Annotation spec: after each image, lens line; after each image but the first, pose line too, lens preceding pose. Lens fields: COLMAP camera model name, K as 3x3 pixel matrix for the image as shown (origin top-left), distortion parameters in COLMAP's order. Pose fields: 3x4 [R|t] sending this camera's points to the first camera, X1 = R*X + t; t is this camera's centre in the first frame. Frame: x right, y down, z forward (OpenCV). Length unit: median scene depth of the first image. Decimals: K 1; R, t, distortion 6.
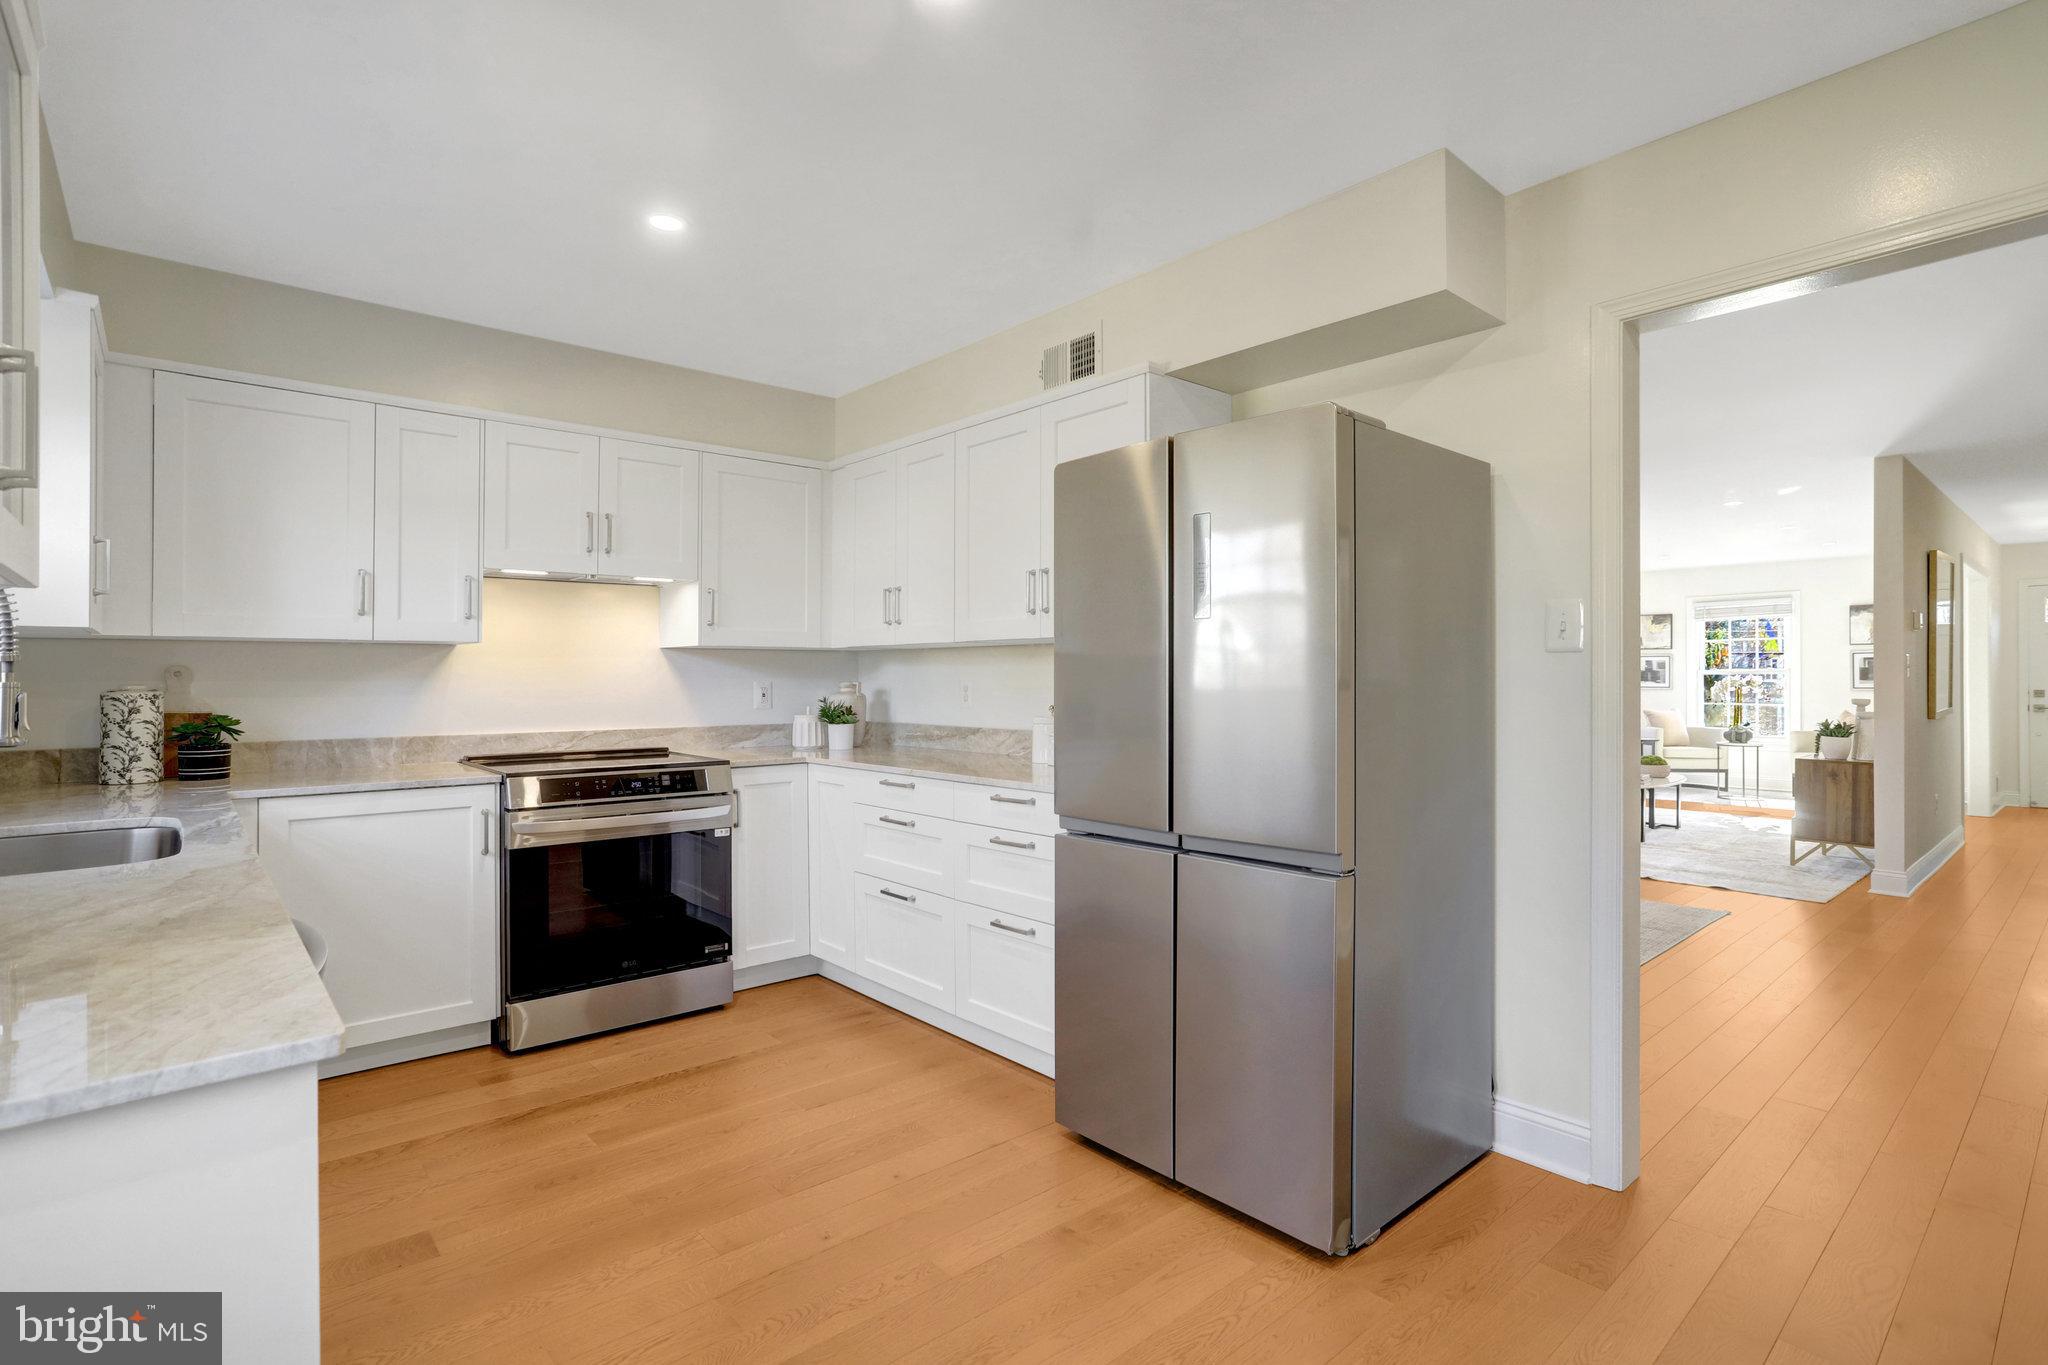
lens RADIAL K [[1005.8, 0, 1024.0], [0, 1005.8, 682.5], [0, 0, 1]] dist [-0.045260, 0.031127]
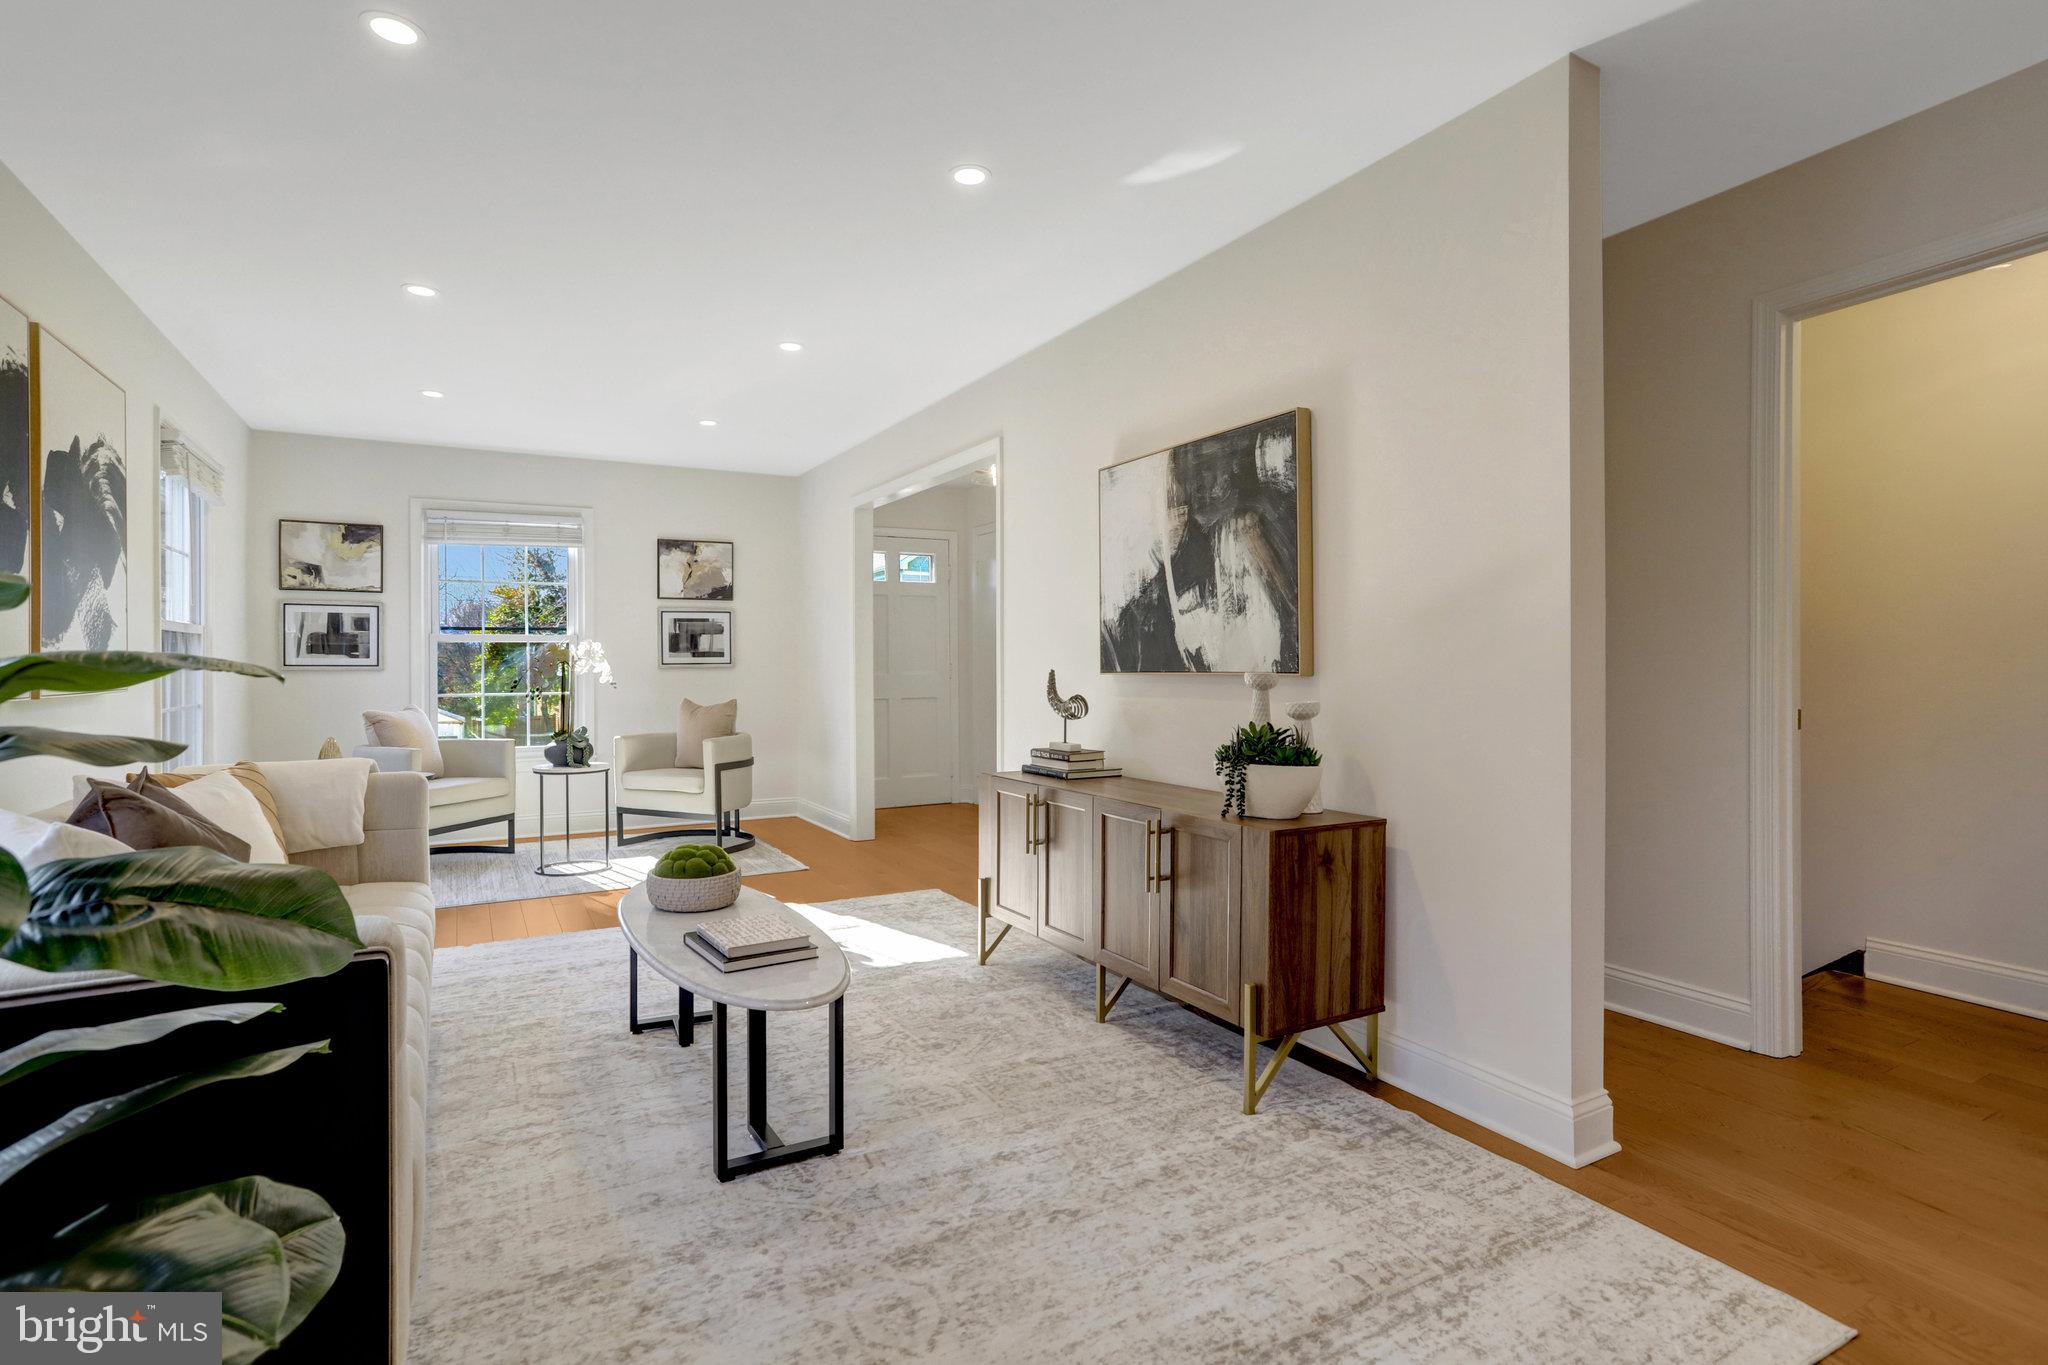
lens RADIAL K [[999.6, 0, 1029.3], [0, 999.6, 687.9], [0, 0, 1]] dist [-0.045007, 0.030199]
pose [[0.210013, -0.023518, 0.977416, 0.258835], [0.006047, 0.999723, 0.022756, 0.008249], [-0.977680, 0.001131, 0.210097, 0.672148]]
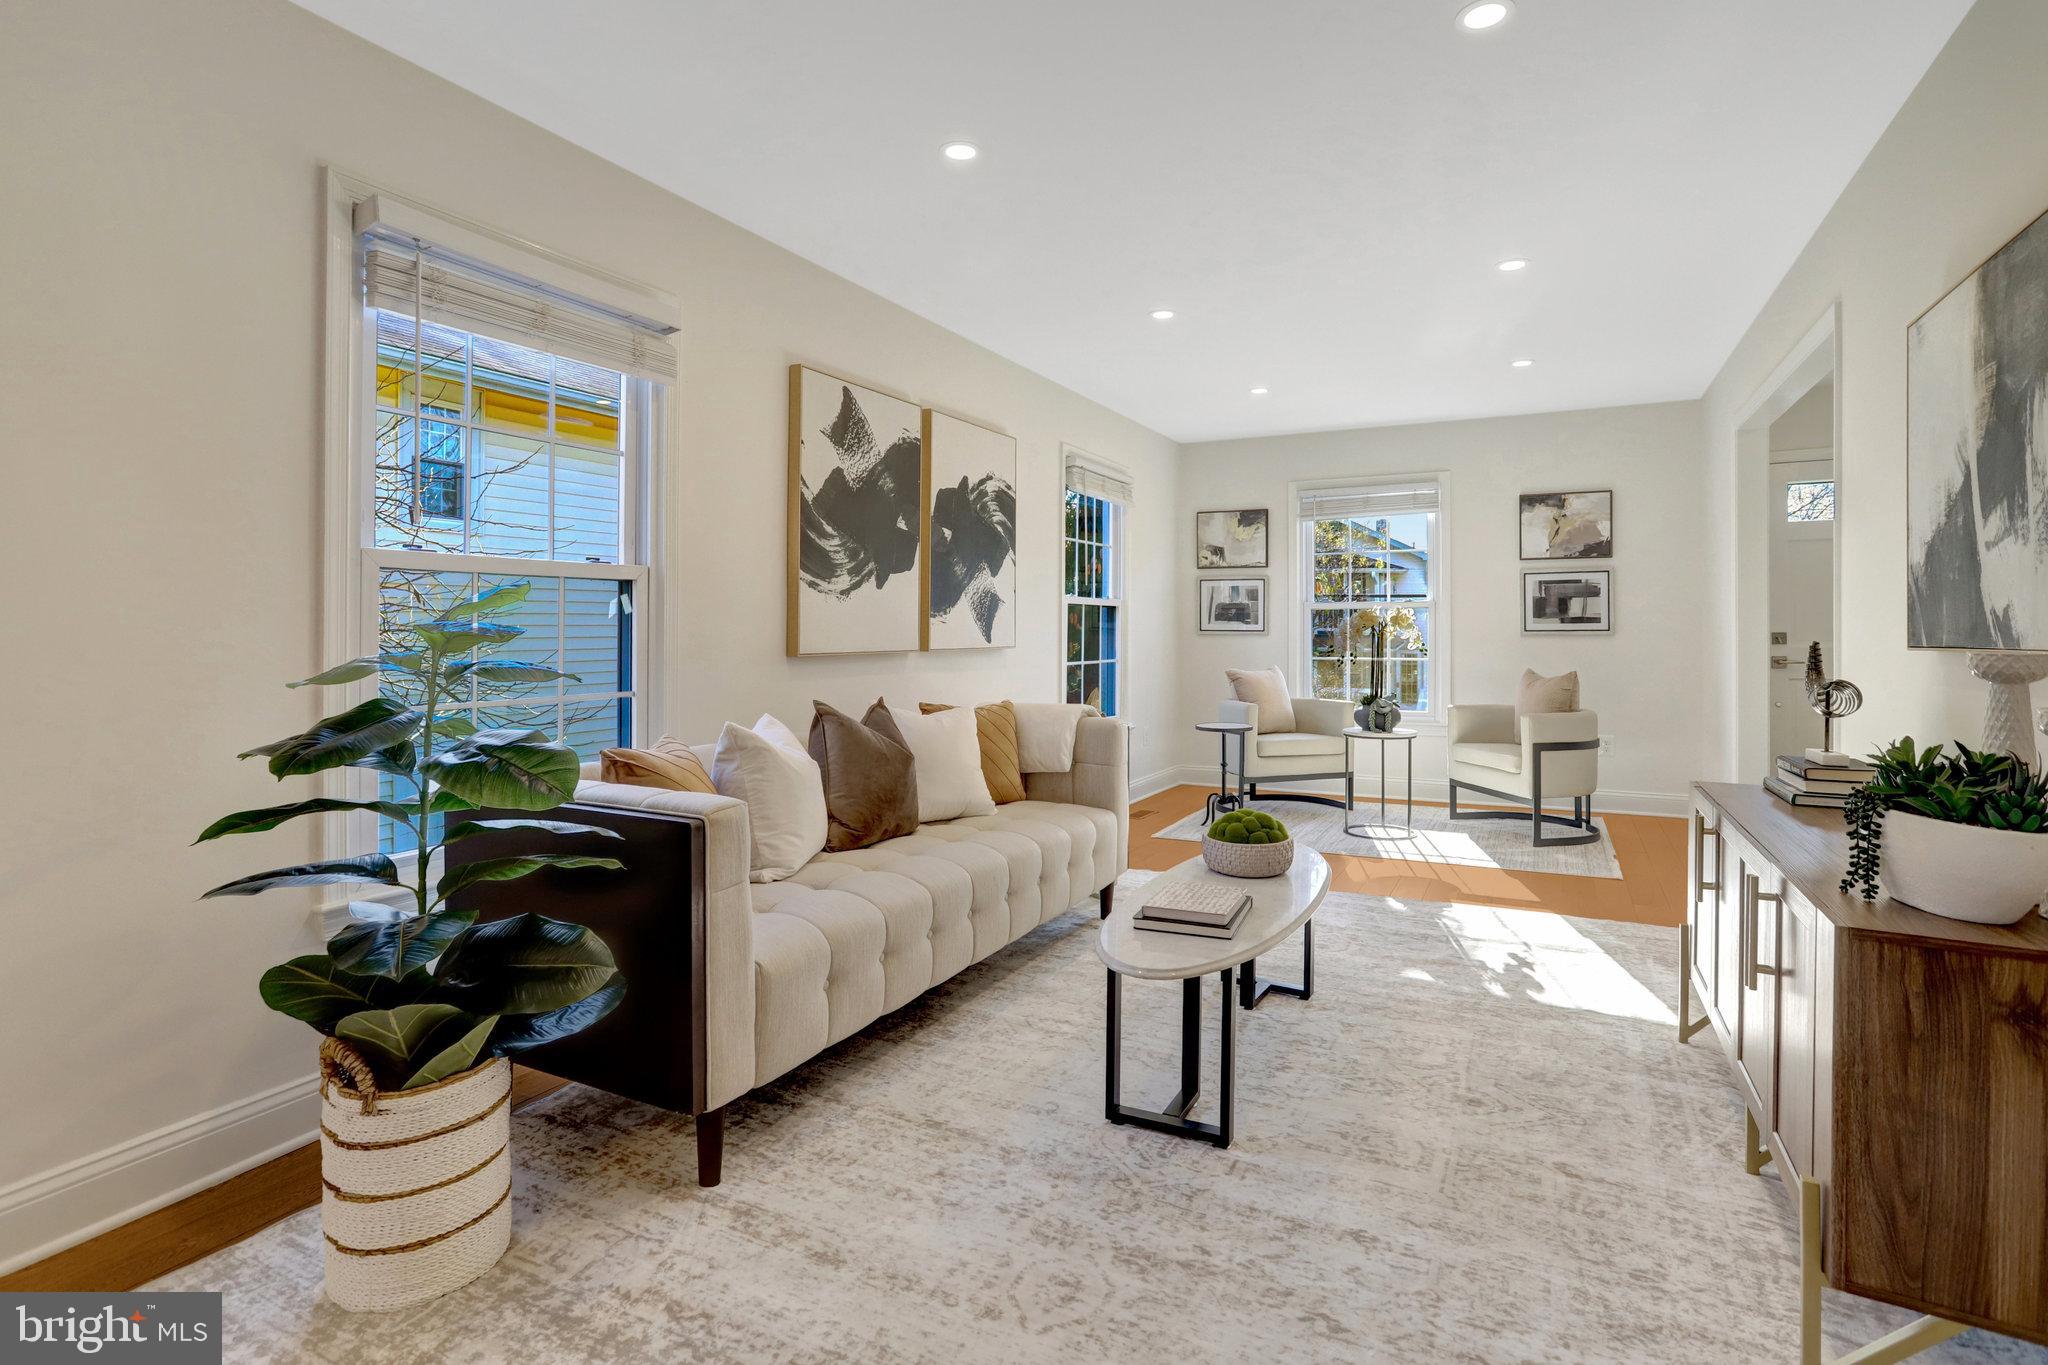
lens RADIAL K [[1026.8, 0, 1023.4], [0, 1026.8, 649.3], [0, 0, 1]] dist [-0.052240, 0.036641]
pose [[0.934566, -0.004490, 0.355761, 0.354695], [-0.000888, 0.999888, 0.014950, 0.008283], [-0.355788, -0.014287, 0.934458, 0.569728]]
